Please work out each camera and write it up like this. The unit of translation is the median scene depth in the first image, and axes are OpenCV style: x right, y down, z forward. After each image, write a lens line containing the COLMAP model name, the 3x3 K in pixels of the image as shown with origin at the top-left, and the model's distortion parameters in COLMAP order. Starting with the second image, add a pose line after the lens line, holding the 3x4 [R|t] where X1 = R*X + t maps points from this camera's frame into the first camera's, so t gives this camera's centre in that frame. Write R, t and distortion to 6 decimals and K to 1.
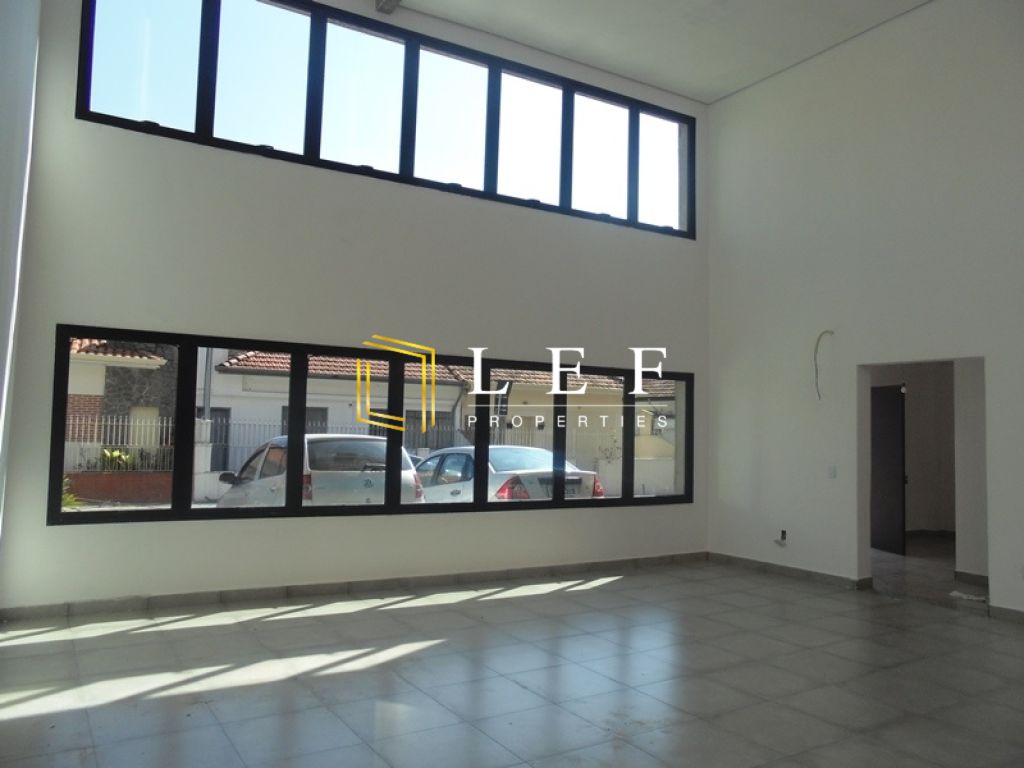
lens RADIAL K [[782.0, 0, 512.4], [0, 782.0, 380.5], [0, 0, 1]] dist [-0.033508, 0.074373]
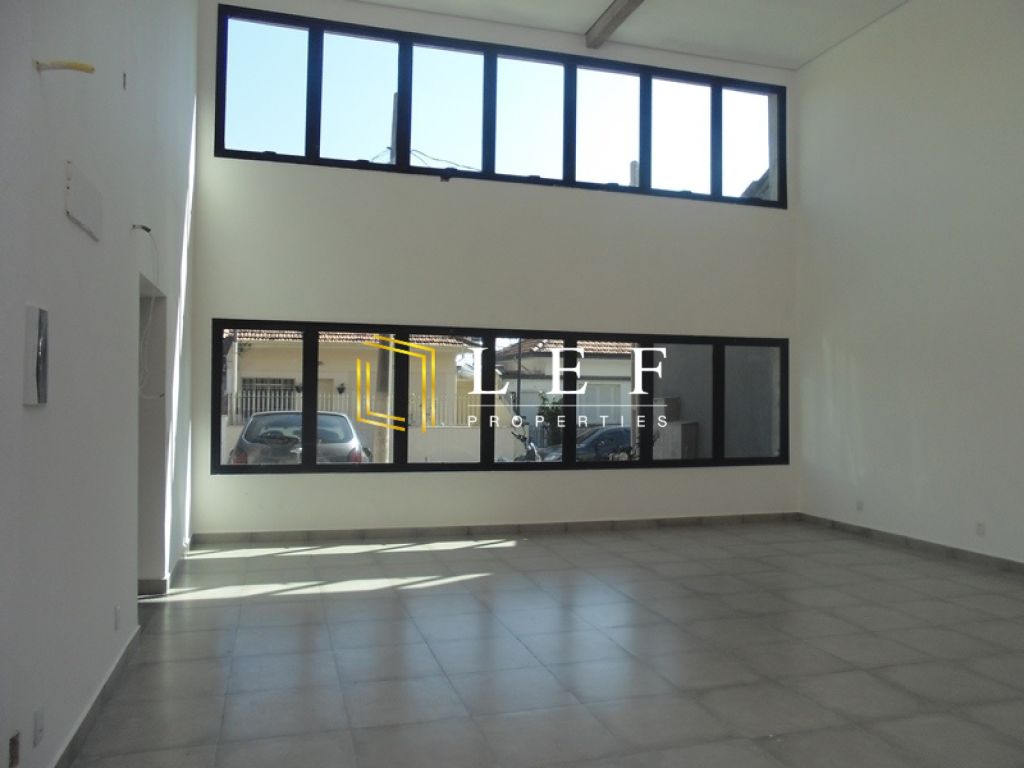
lens RADIAL K [[651.3, 0, 511.9], [0, 651.3, 388.5], [0, 0, 1]] dist [-0.033962, 0.000758]
pose [[0.956106, -0.016719, -0.292544, 0.194695], [0.030420, 0.998640, 0.042347, 0.012278], [0.291438, -0.049388, 0.955314, 0.114572]]
